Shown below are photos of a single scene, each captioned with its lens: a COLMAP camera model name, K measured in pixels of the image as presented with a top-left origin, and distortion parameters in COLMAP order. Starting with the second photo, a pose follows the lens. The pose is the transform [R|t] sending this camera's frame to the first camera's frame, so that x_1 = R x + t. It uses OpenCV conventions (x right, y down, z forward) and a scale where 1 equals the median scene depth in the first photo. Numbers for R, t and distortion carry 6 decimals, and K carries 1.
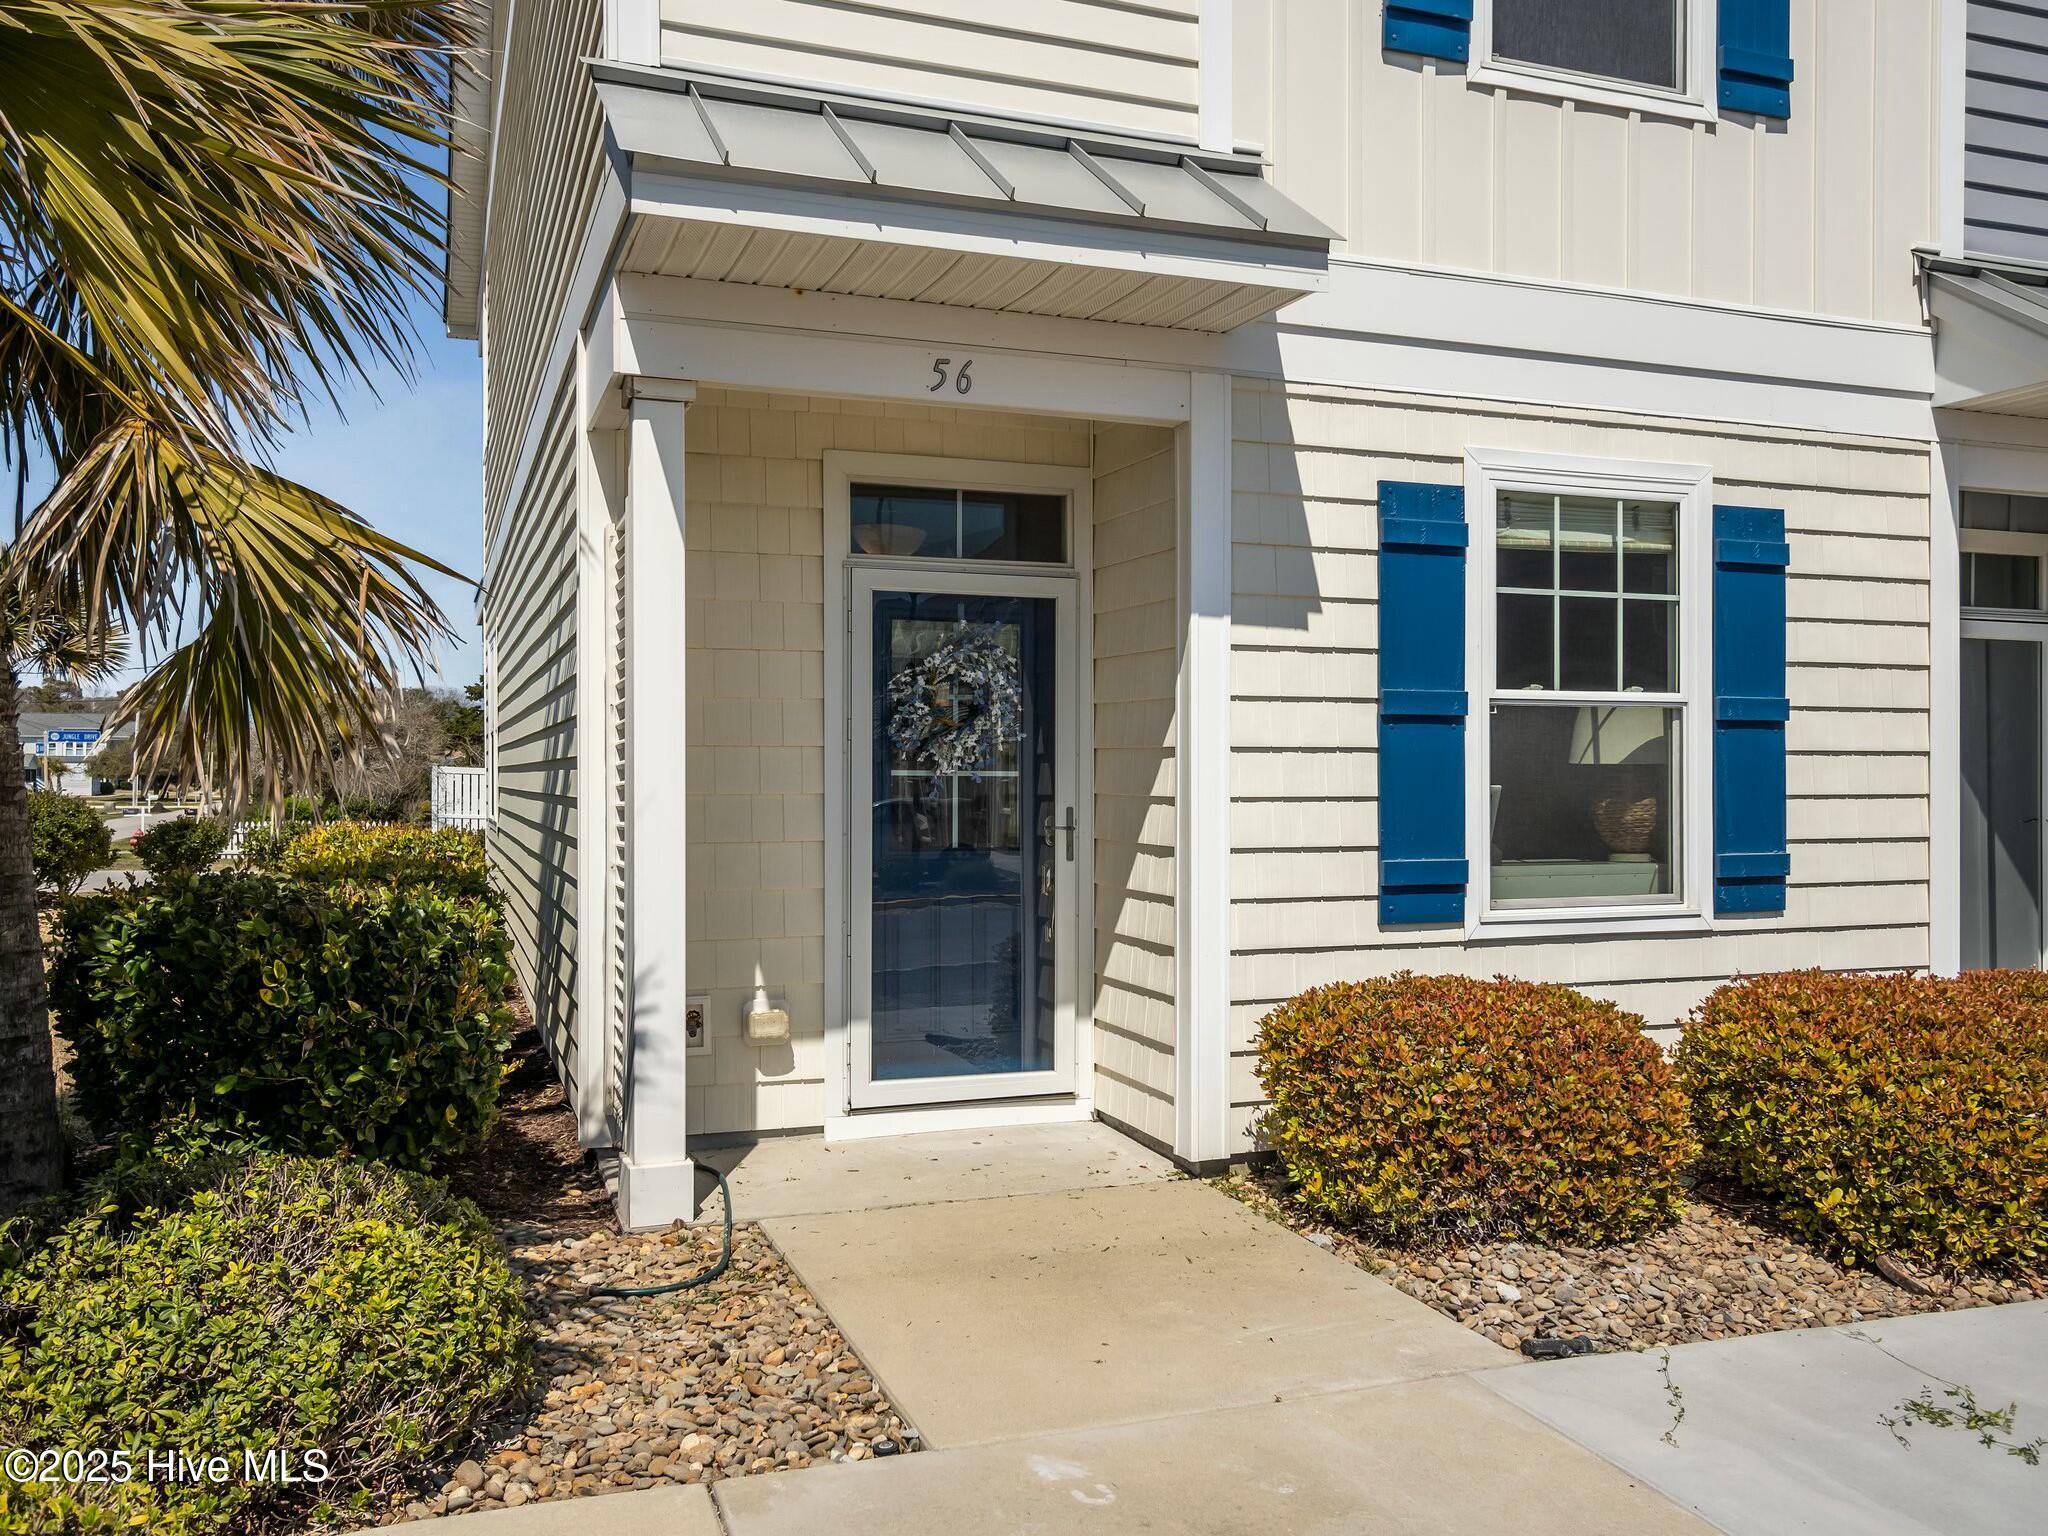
lens RADIAL K [[1634.9, 0, 1043.2], [0, 1634.9, 779.4], [0, 0, 1]] dist [-0.002256, 0.022113]
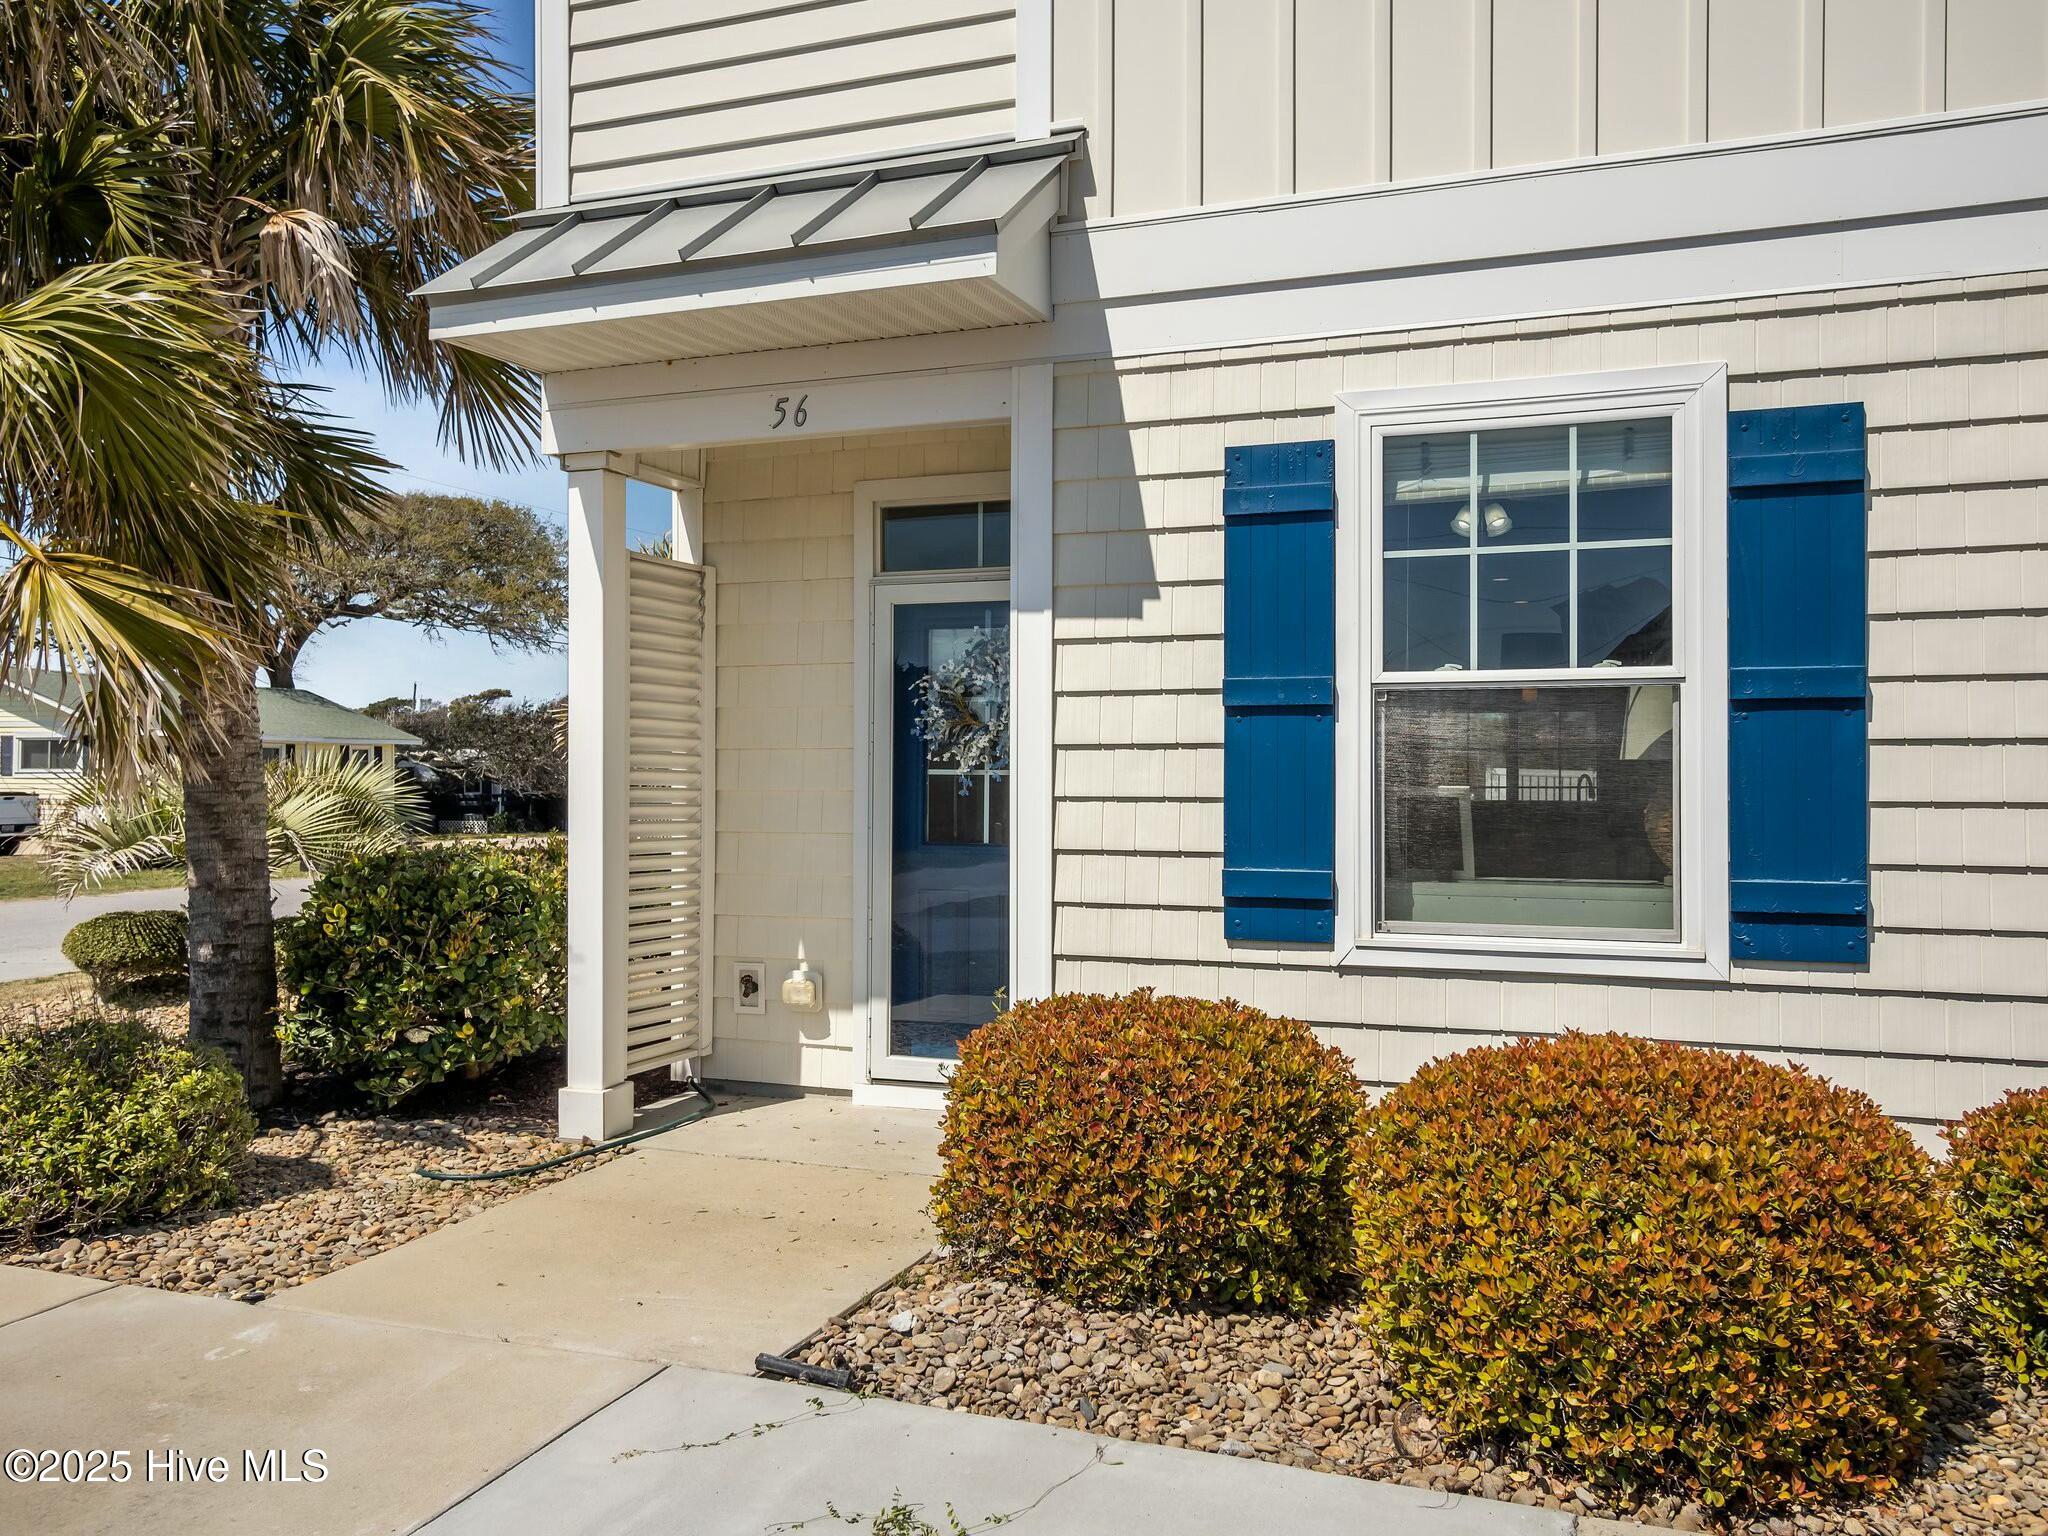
lens RADIAL K [[1634.9, 0, 1040.4], [0, 1634.9, 758.7], [0, 0, 1]] dist [-0.002256, 0.022113]
pose [[0.758351, -0.006495, -0.651814, 0.703423], [-0.002224, 0.999919, -0.012551, 0.000687], [0.651842, 0.010967, 0.758275, 0.245260]]
